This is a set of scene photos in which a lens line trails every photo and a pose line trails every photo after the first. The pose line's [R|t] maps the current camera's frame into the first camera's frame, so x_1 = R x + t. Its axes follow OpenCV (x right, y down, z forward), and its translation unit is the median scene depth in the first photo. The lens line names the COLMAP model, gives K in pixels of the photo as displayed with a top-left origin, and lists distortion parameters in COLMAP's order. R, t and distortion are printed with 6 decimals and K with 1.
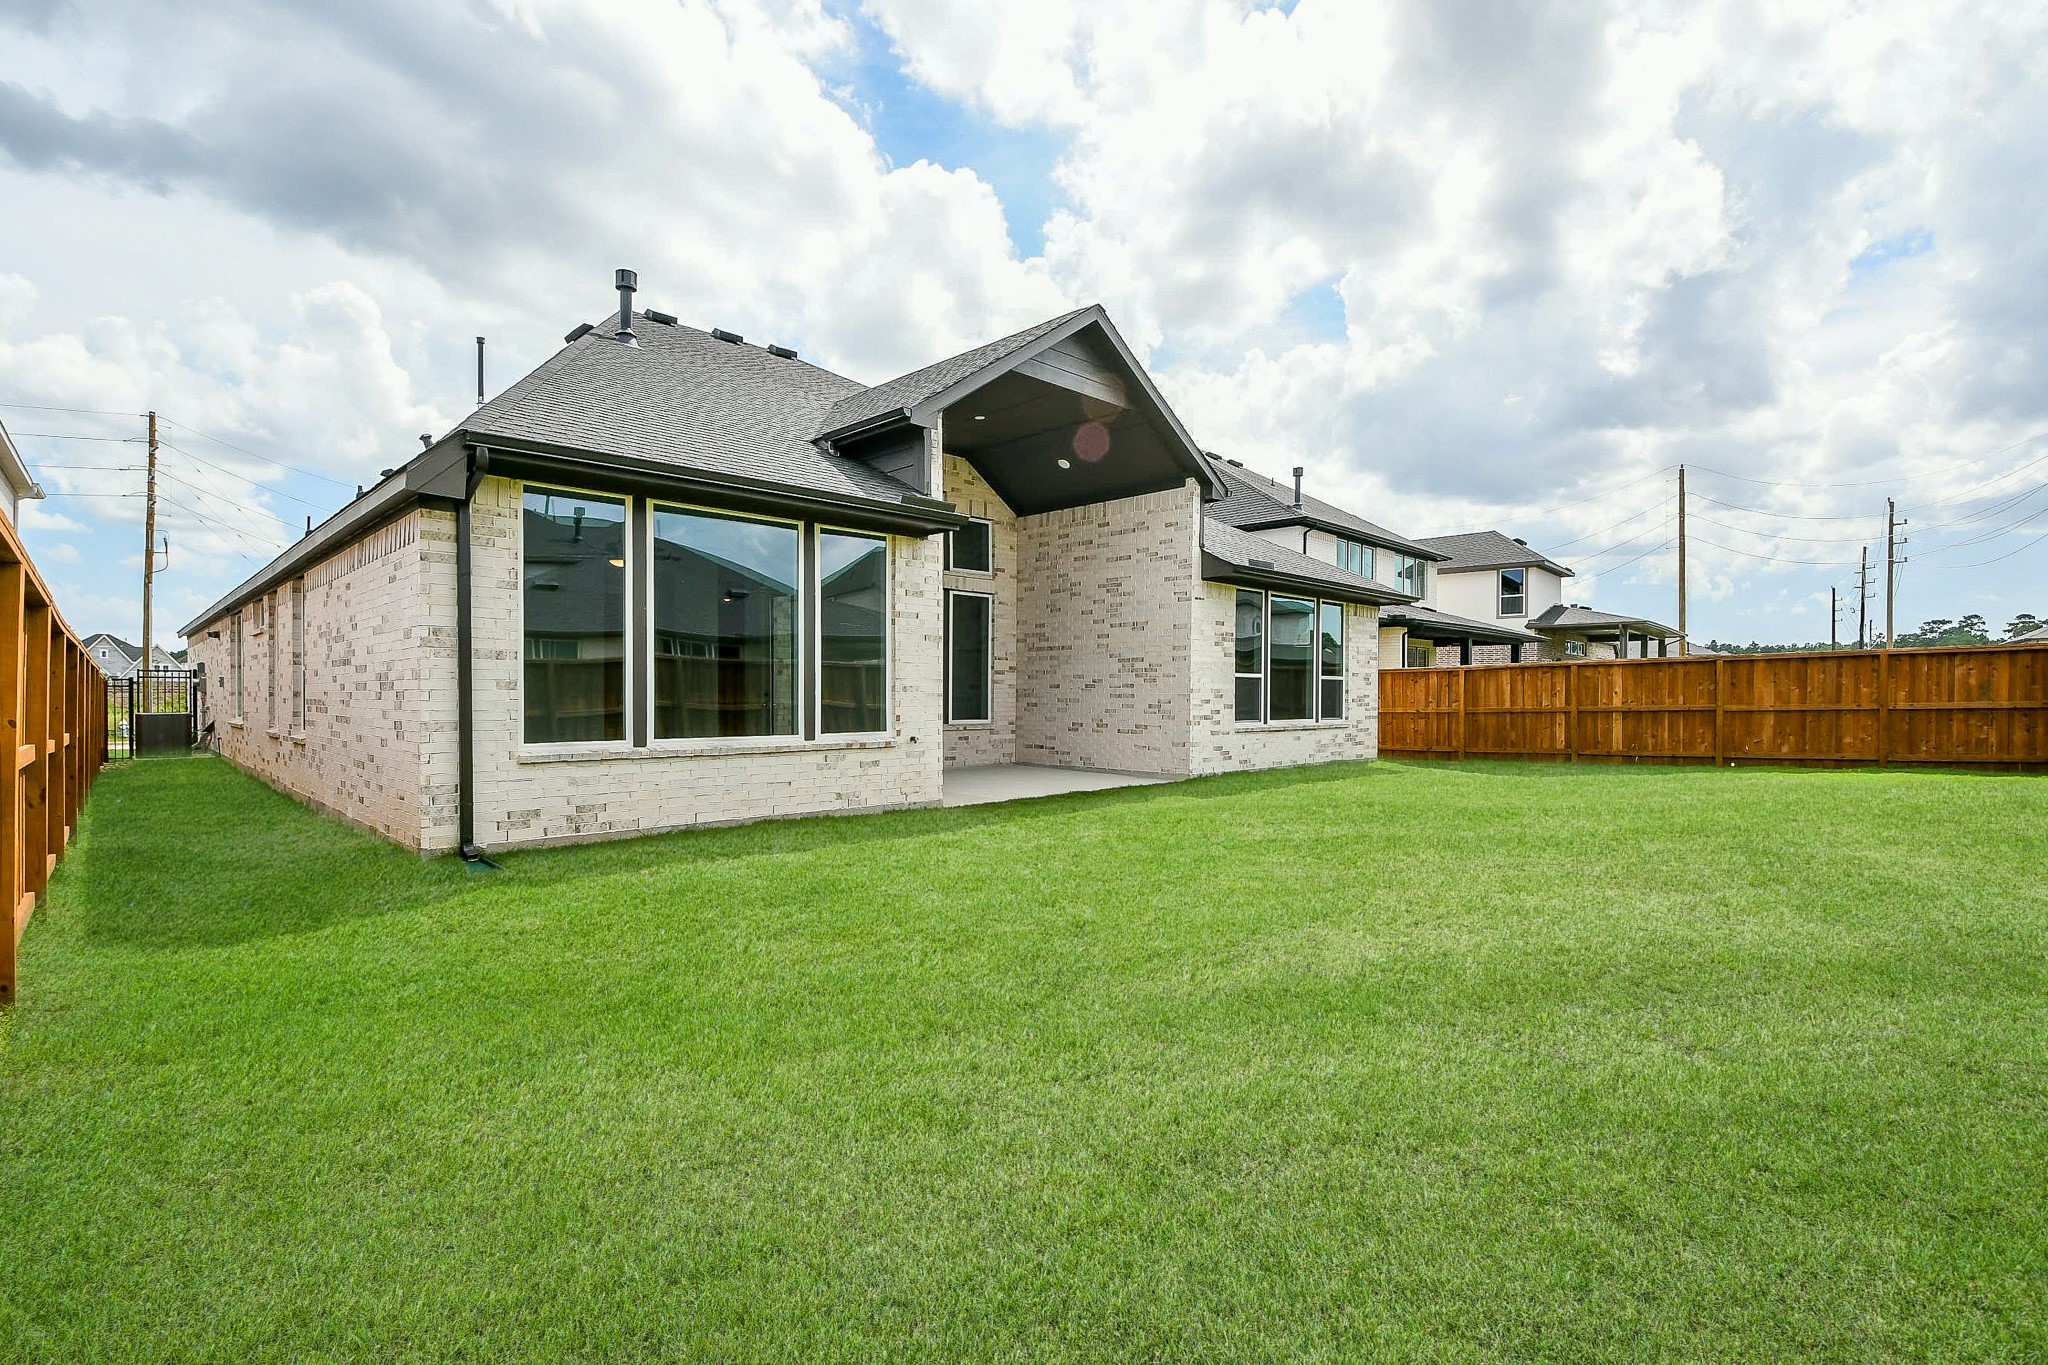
lens RADIAL K [[969.9, 0, 1028.6], [0, 969.9, 698.2], [0, 0, 1]] dist [0.000694, 0.000031]
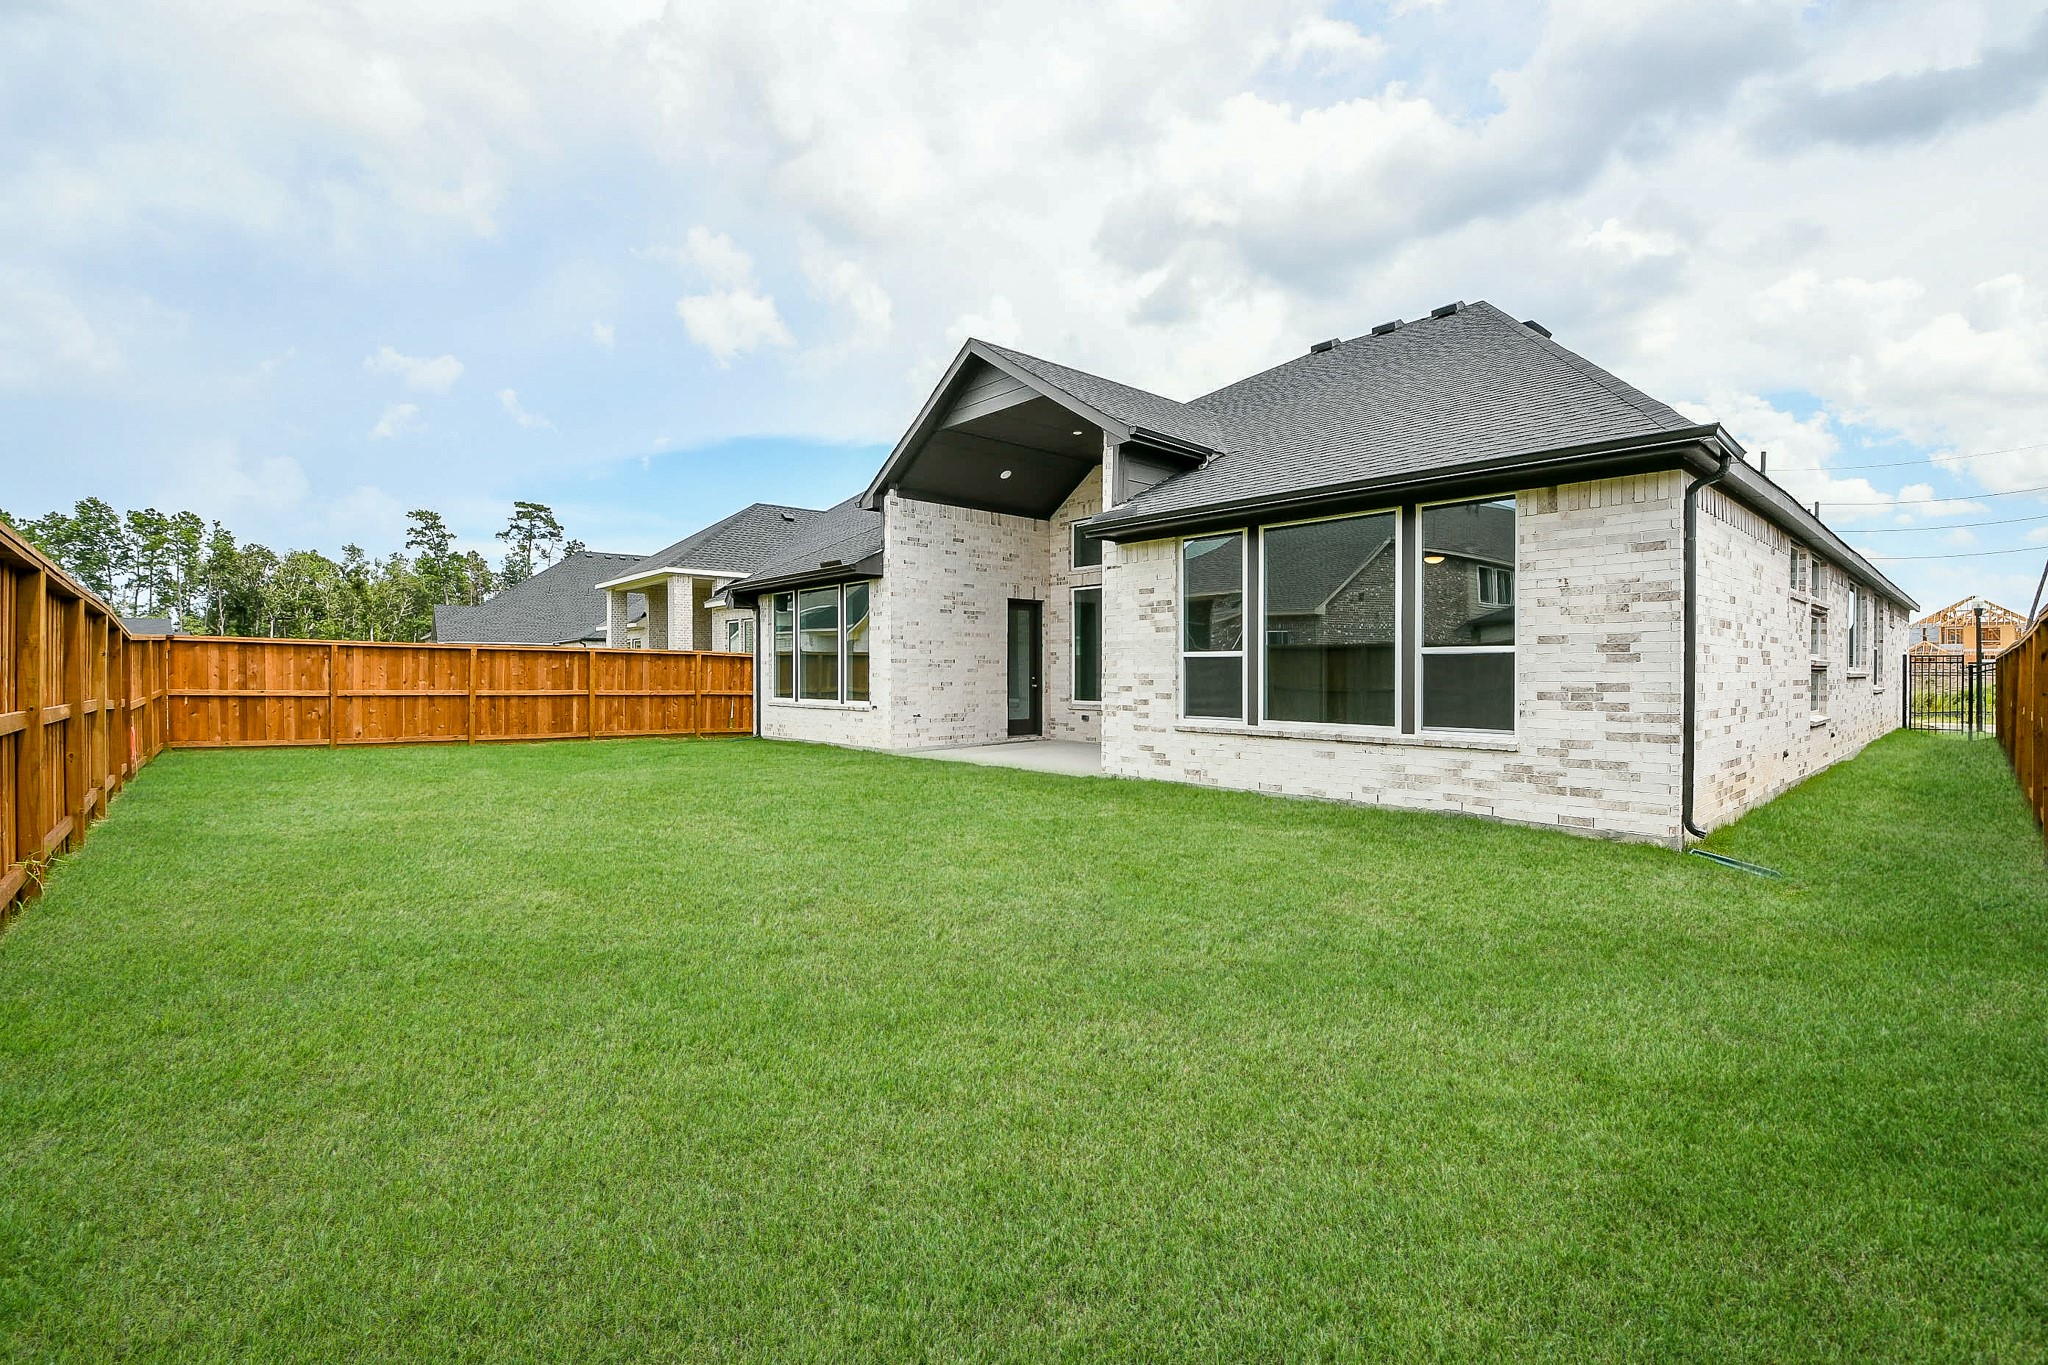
lens RADIAL K [[895.3, 0, 1015.5], [0, 895.3, 675.1], [0, 0, 1]] dist [0.000881, 0.000089]
pose [[-0.050967, -0.009871, -0.998652, 0.900399], [-0.015228, 0.999843, -0.009105, 0.000195], [0.998584, 0.014743, -0.051110, 0.892774]]
